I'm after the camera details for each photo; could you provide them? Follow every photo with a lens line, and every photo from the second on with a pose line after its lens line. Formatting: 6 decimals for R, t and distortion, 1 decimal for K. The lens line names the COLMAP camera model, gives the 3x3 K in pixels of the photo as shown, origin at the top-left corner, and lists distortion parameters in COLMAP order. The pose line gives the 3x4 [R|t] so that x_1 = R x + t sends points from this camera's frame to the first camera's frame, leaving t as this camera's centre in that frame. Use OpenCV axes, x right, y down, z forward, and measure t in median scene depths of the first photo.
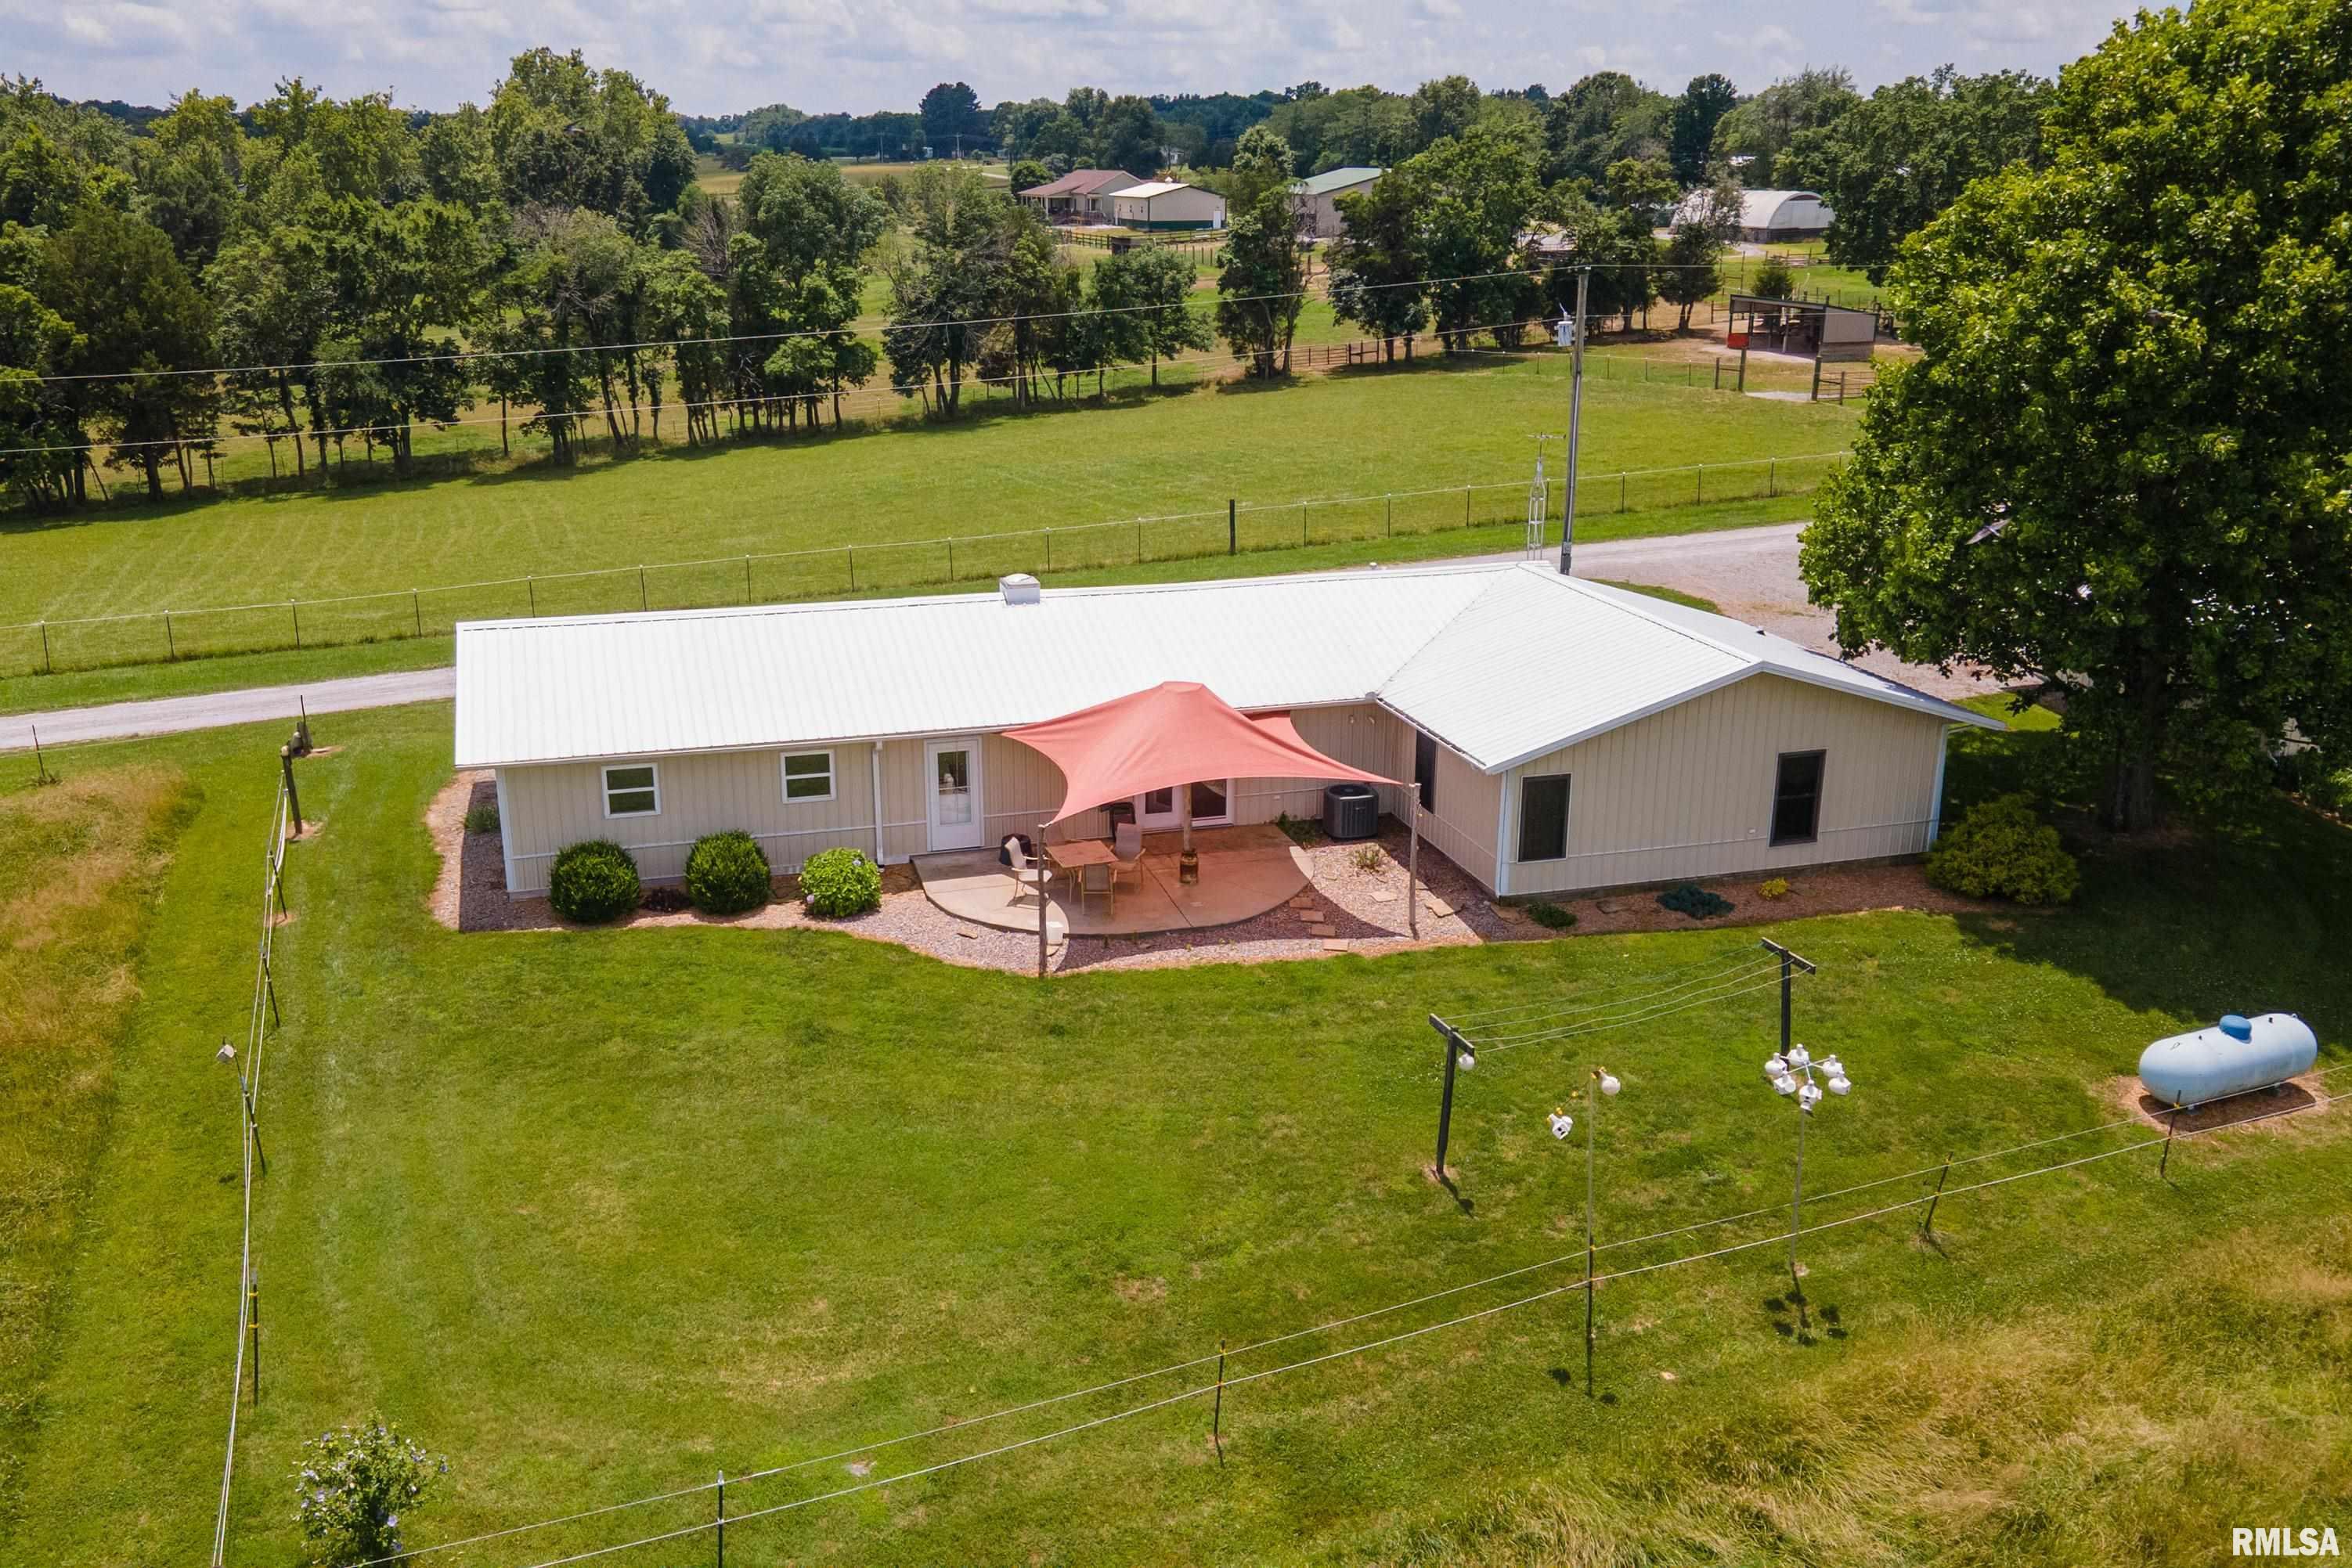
lens RADIAL K [[2043.5, 0, 1107.2], [0, 2043.5, 821.6], [0, 0, 1]] dist [0.025246, 0.021383]
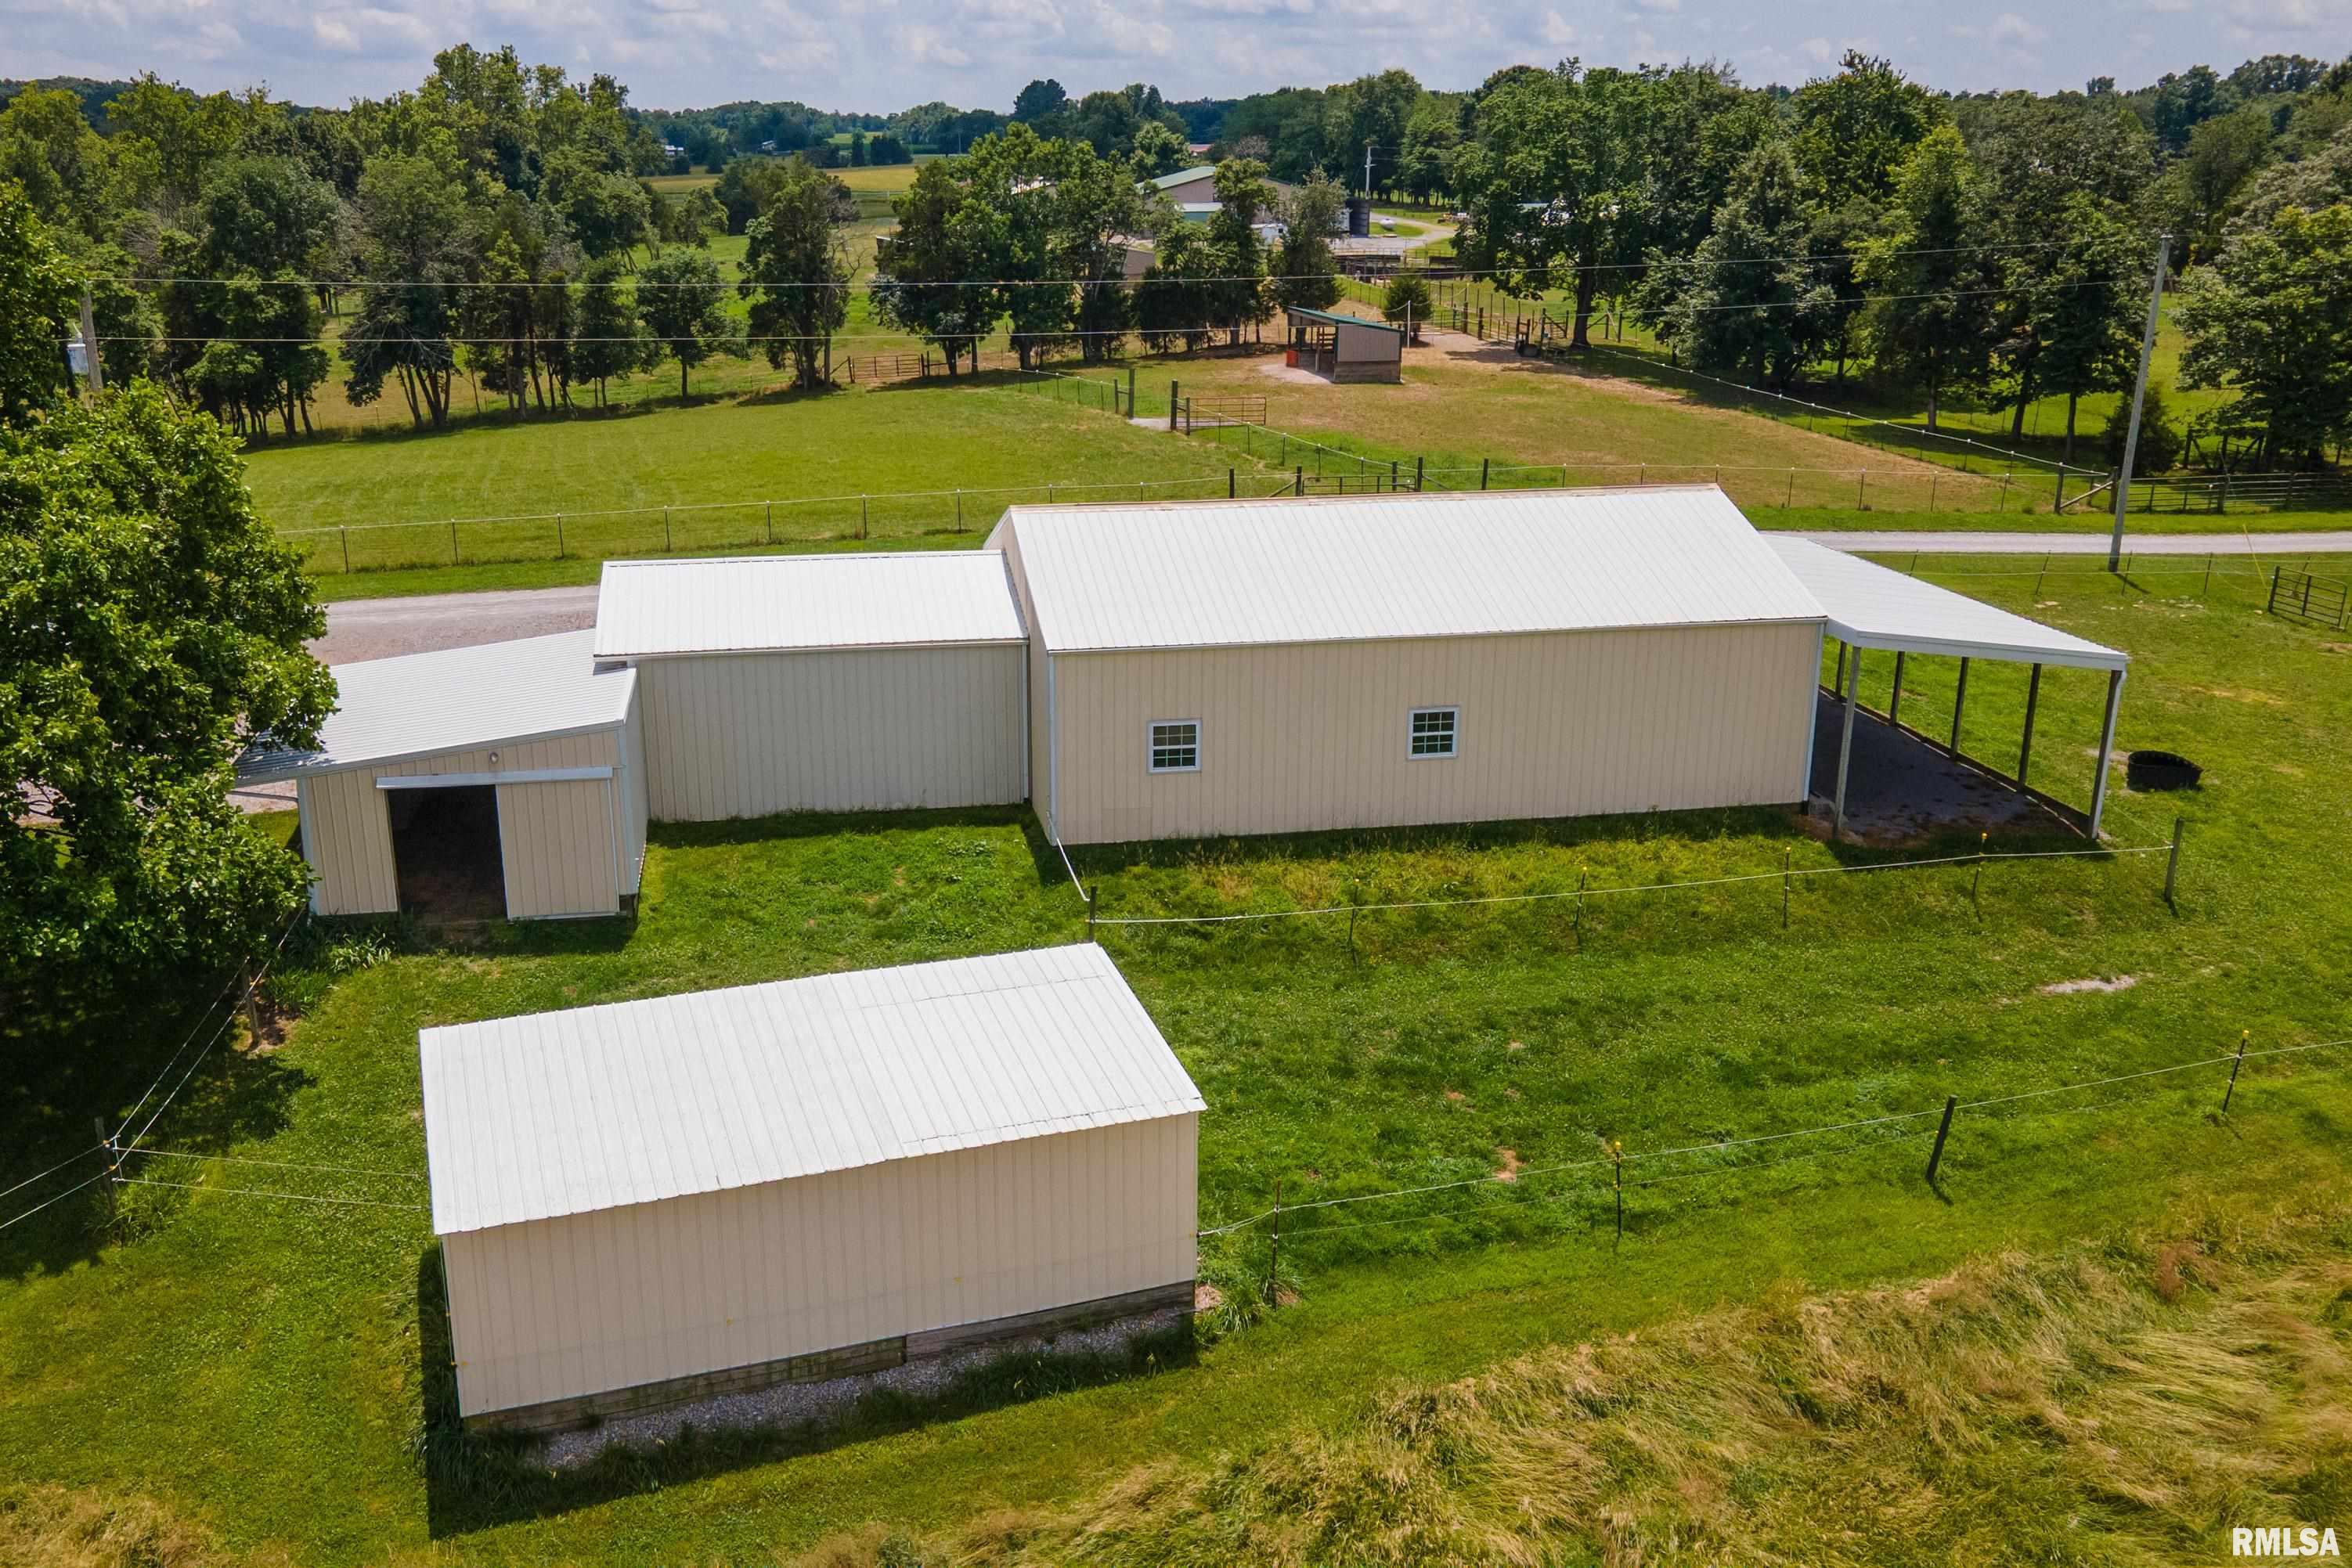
lens RADIAL K [[2043.5, 0, 1107.2], [0, 2043.5, 821.6], [0, 0, 1]] dist [0.025246, 0.021383]
pose [[0.993941, 0.035181, -0.104135, 0.319944], [-0.035062, 0.999381, 0.002977, -0.025574], [0.104176, 0.000692, 0.994559, 0.077126]]
